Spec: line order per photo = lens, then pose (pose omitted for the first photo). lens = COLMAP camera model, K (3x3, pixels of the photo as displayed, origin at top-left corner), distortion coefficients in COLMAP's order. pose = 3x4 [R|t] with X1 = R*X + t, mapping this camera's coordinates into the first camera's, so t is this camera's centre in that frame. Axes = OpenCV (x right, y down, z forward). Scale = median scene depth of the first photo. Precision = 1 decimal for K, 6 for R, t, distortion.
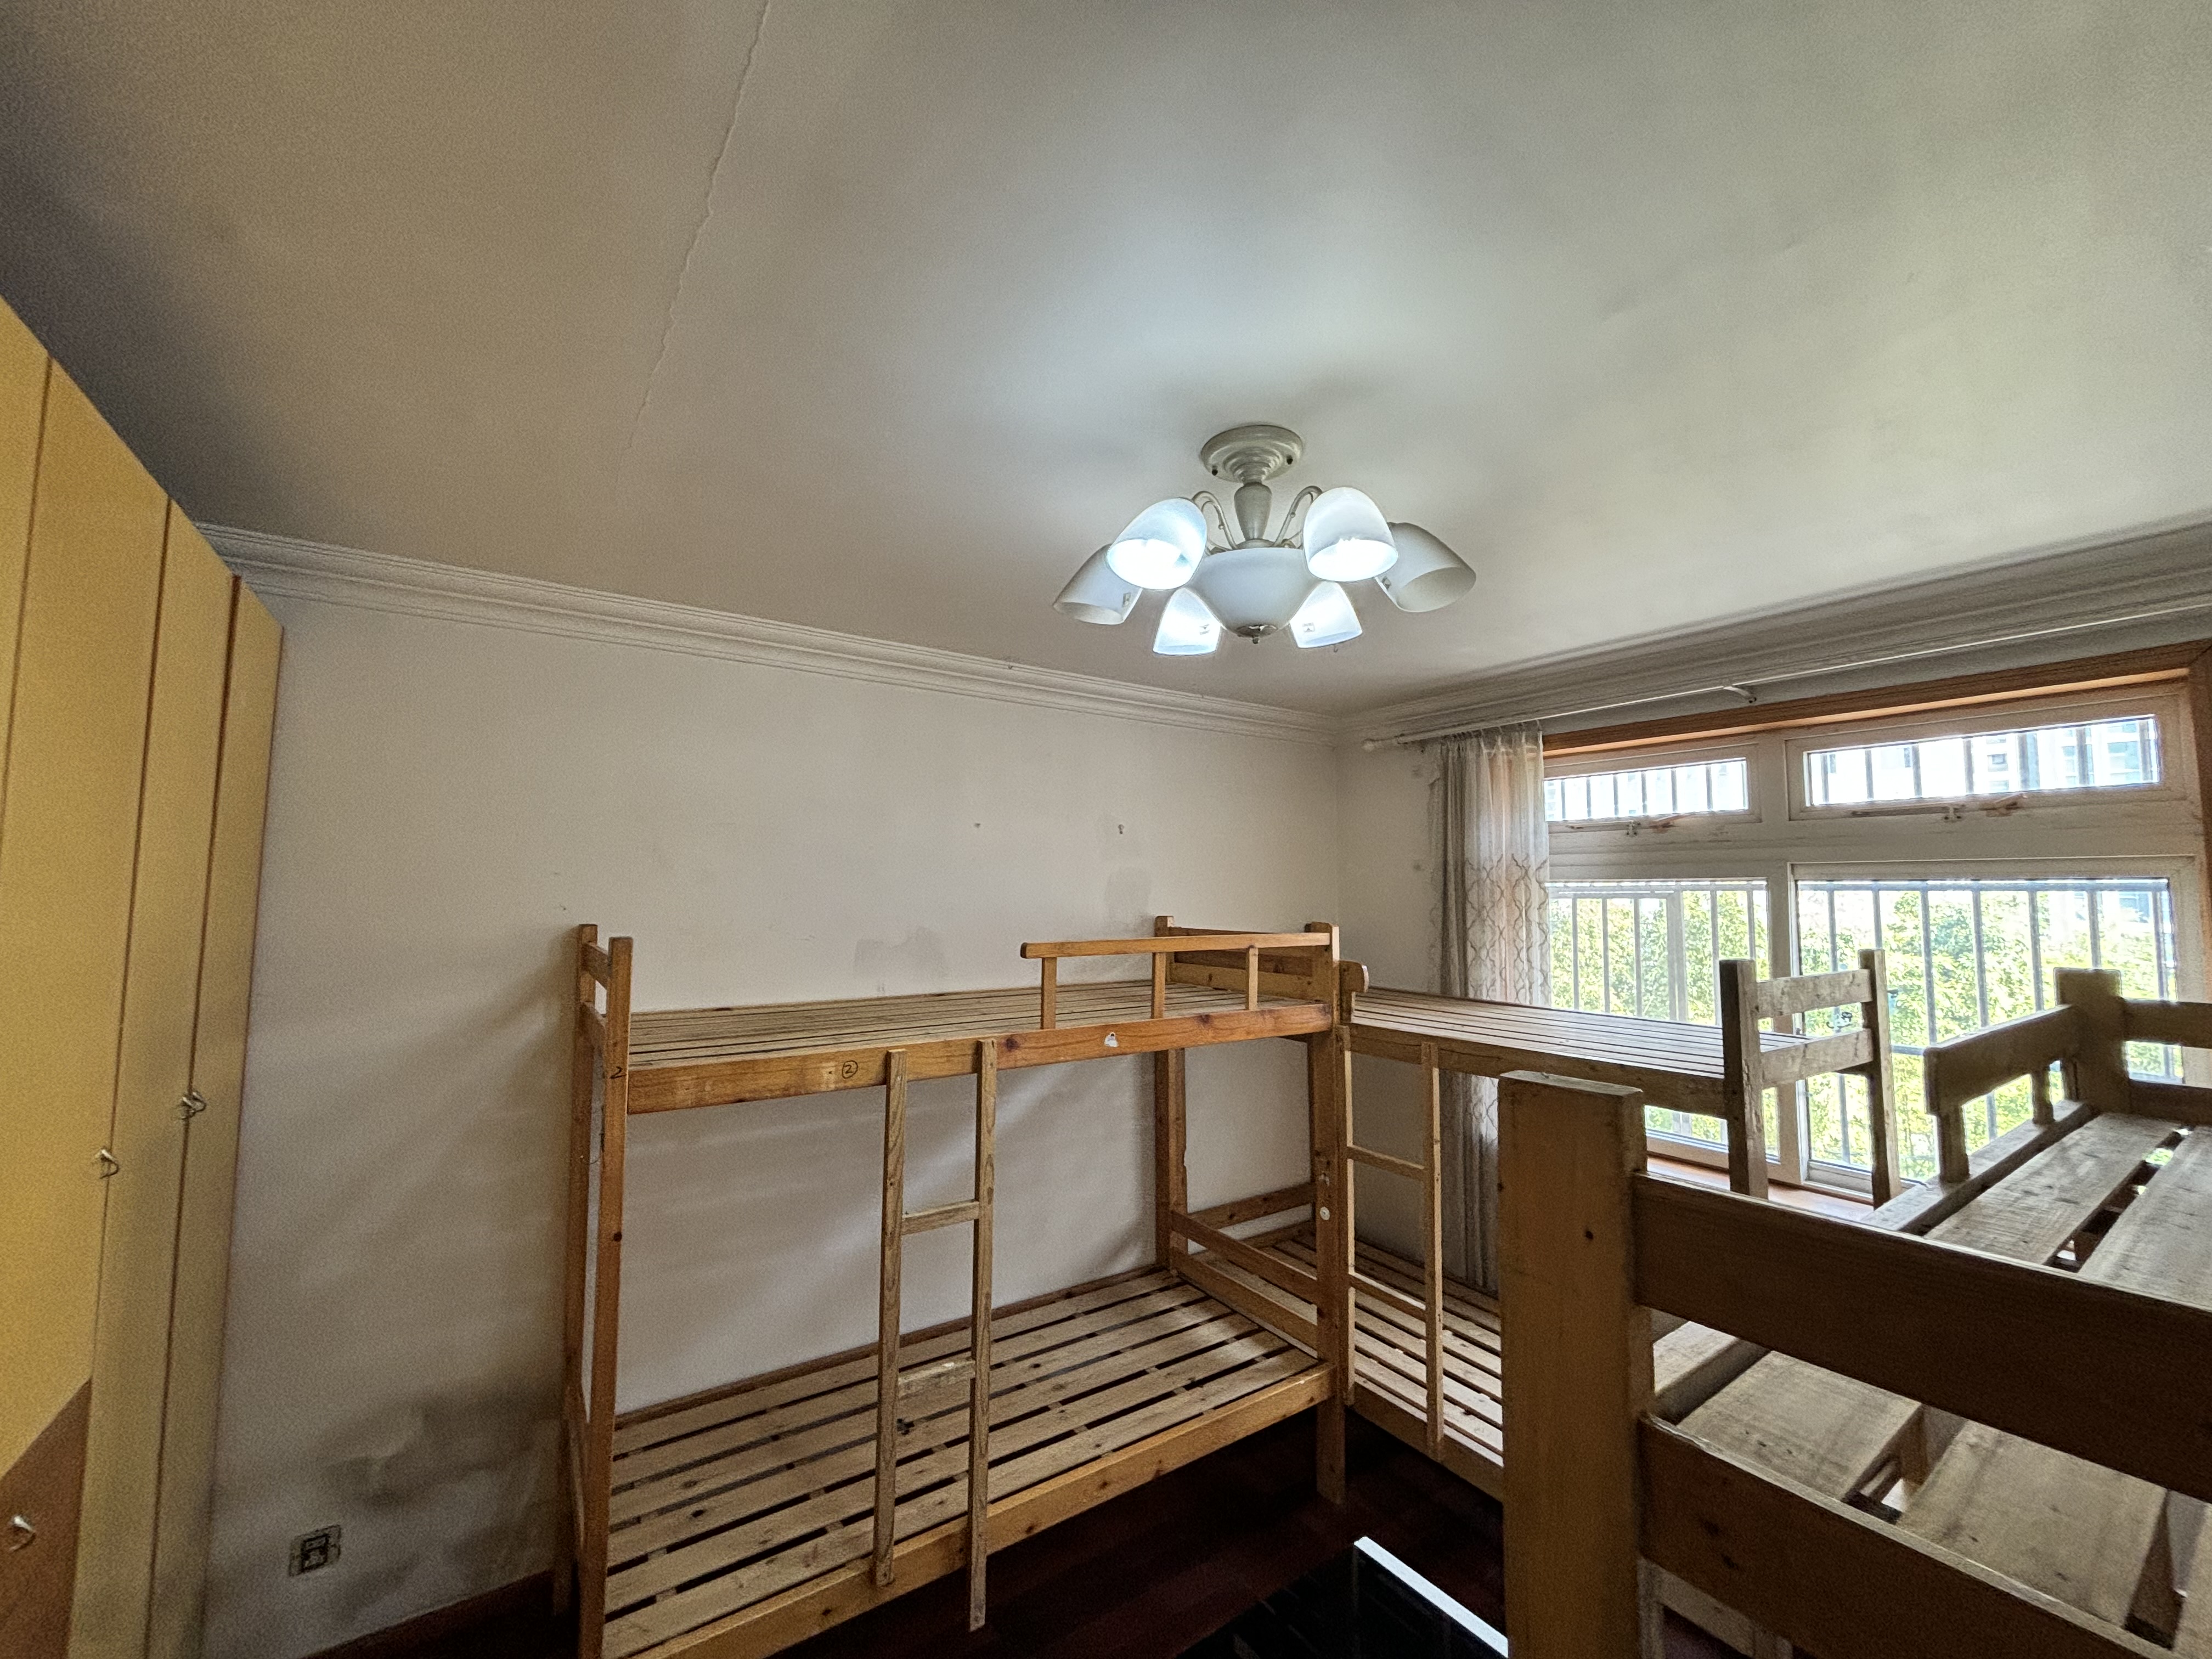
lens RADIAL K [[896.9, 0, 1106.0], [0, 896.9, 829.5], [0, 0, 1]] dist [0.019066, -0.015963]
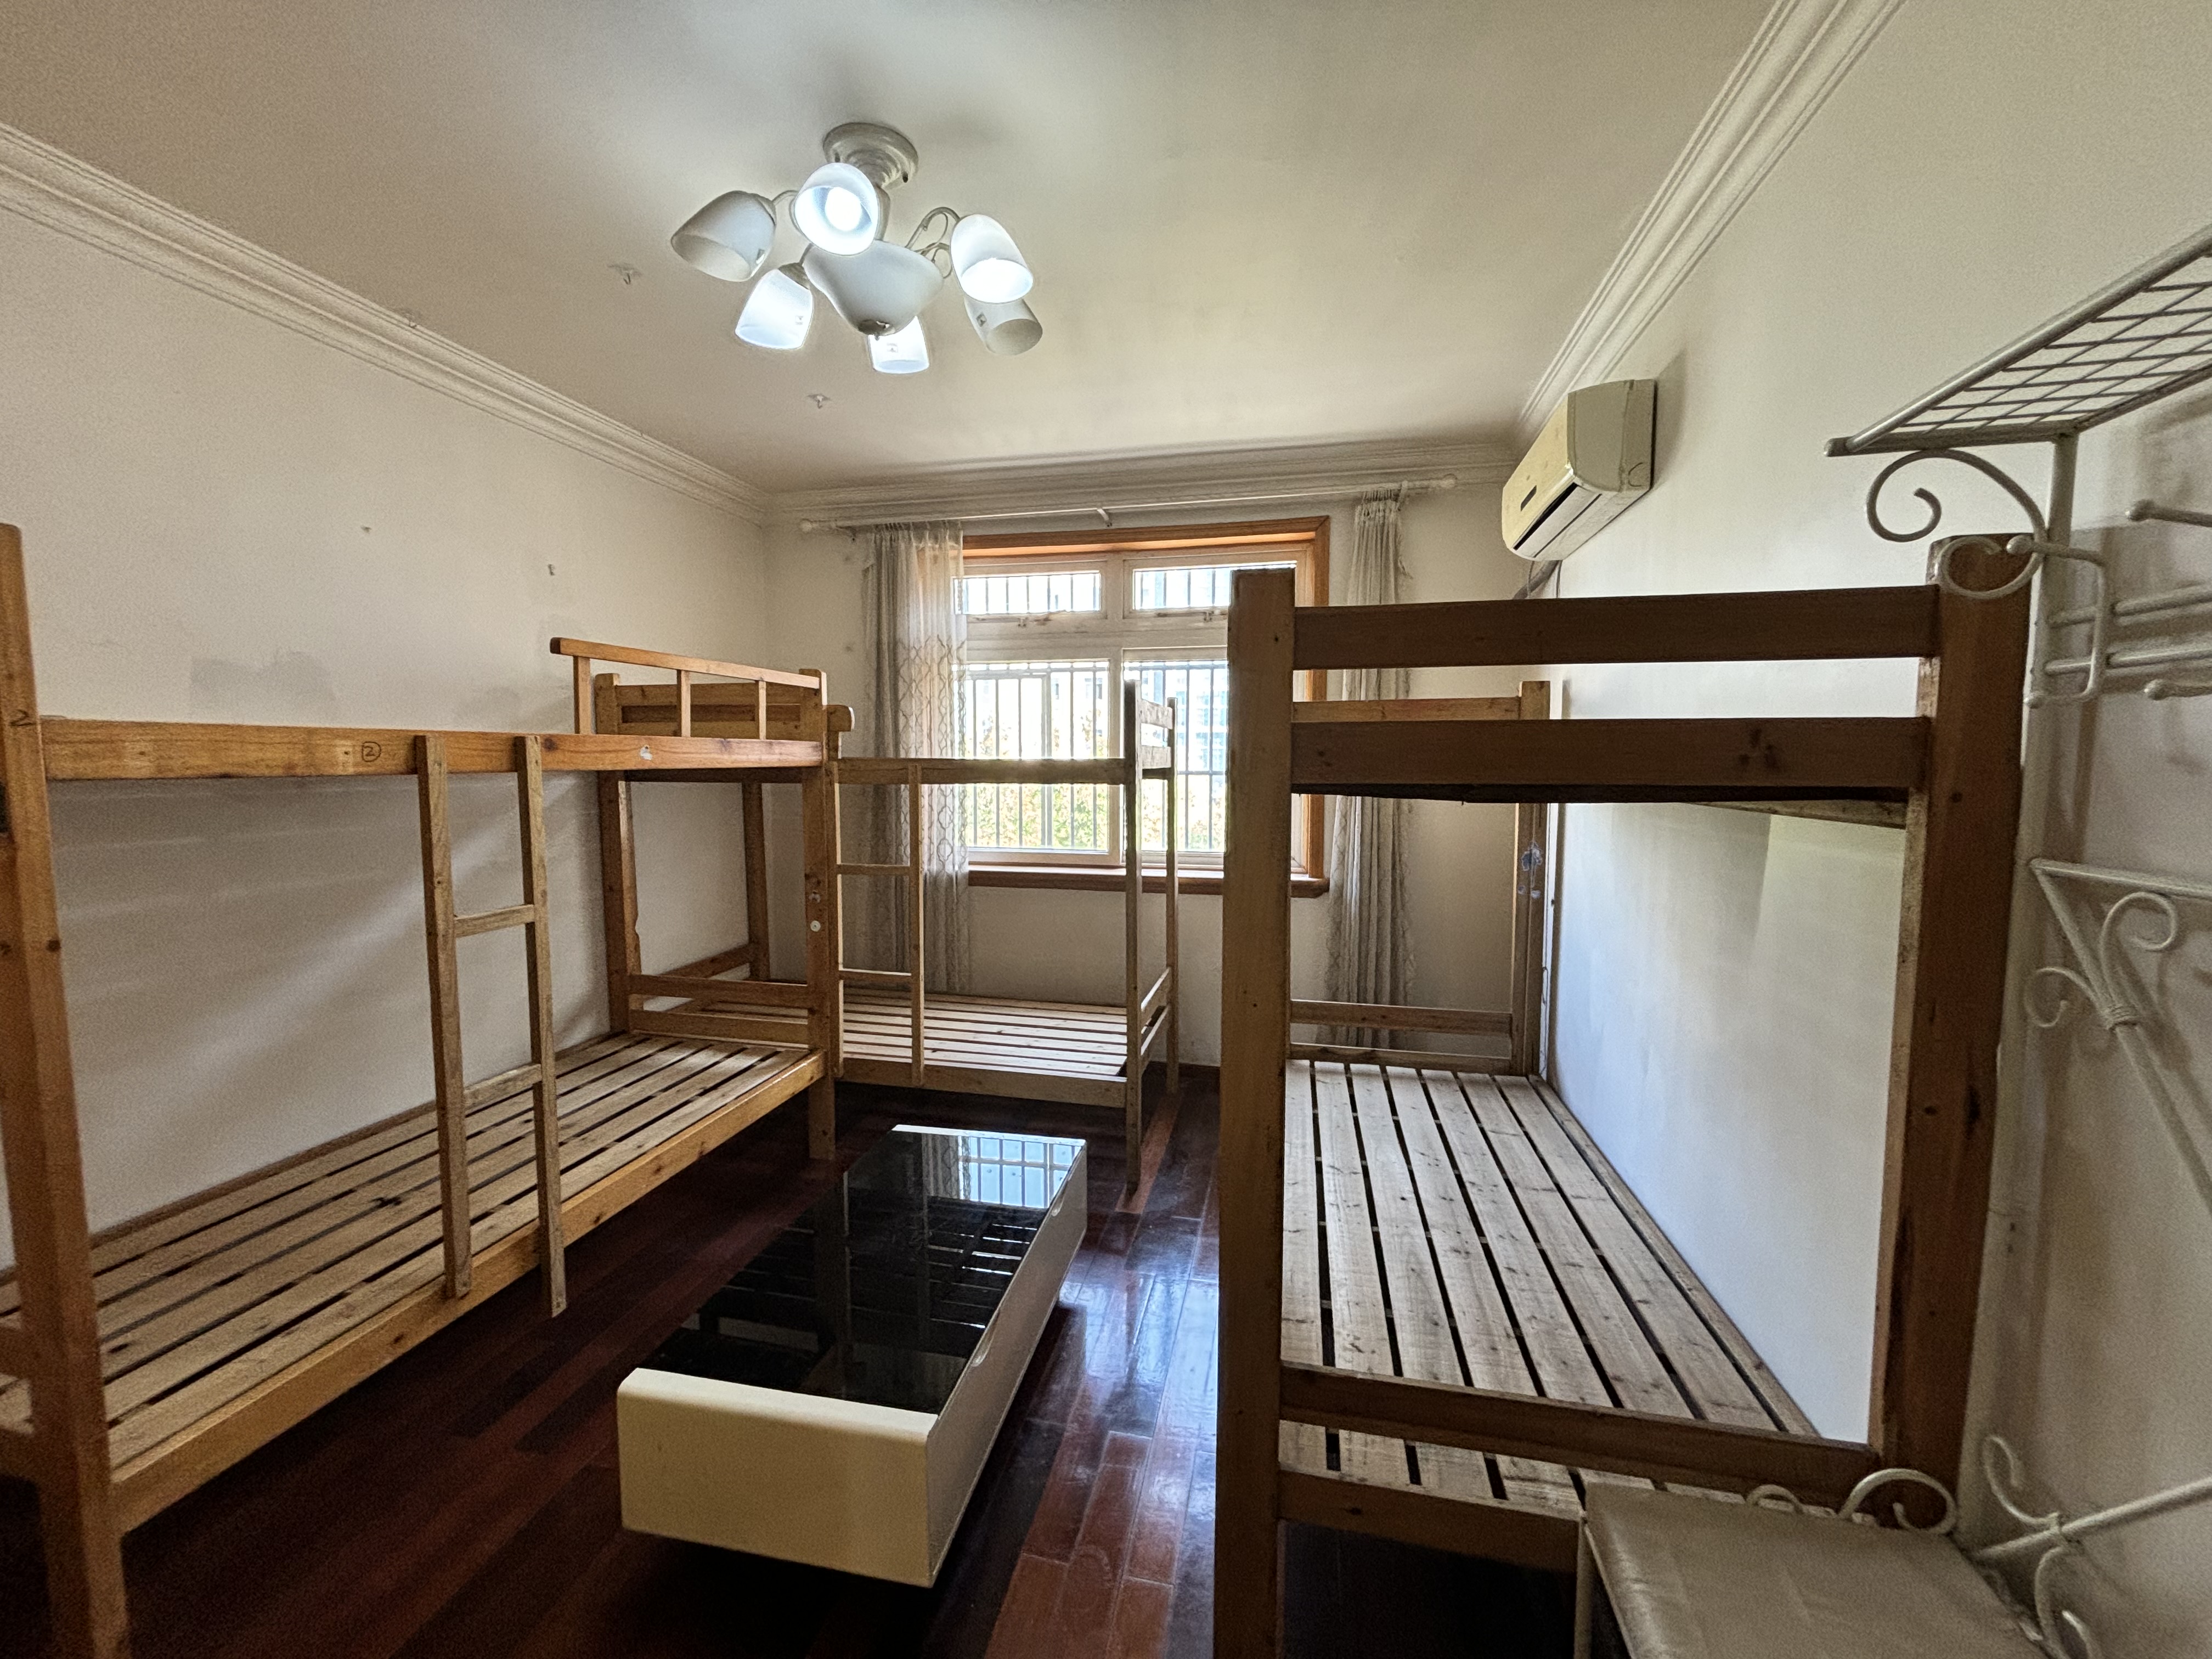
lens RADIAL K [[896.9, 0, 1106.0], [0, 896.9, 829.5], [0, 0, 1]] dist [0.019066, -0.015963]
pose [[0.732801, -0.057473, 0.678012, -0.252992], [-0.047280, 0.989717, 0.134996, 0.137292], [-0.678799, -0.130982, 0.722548, -0.050173]]
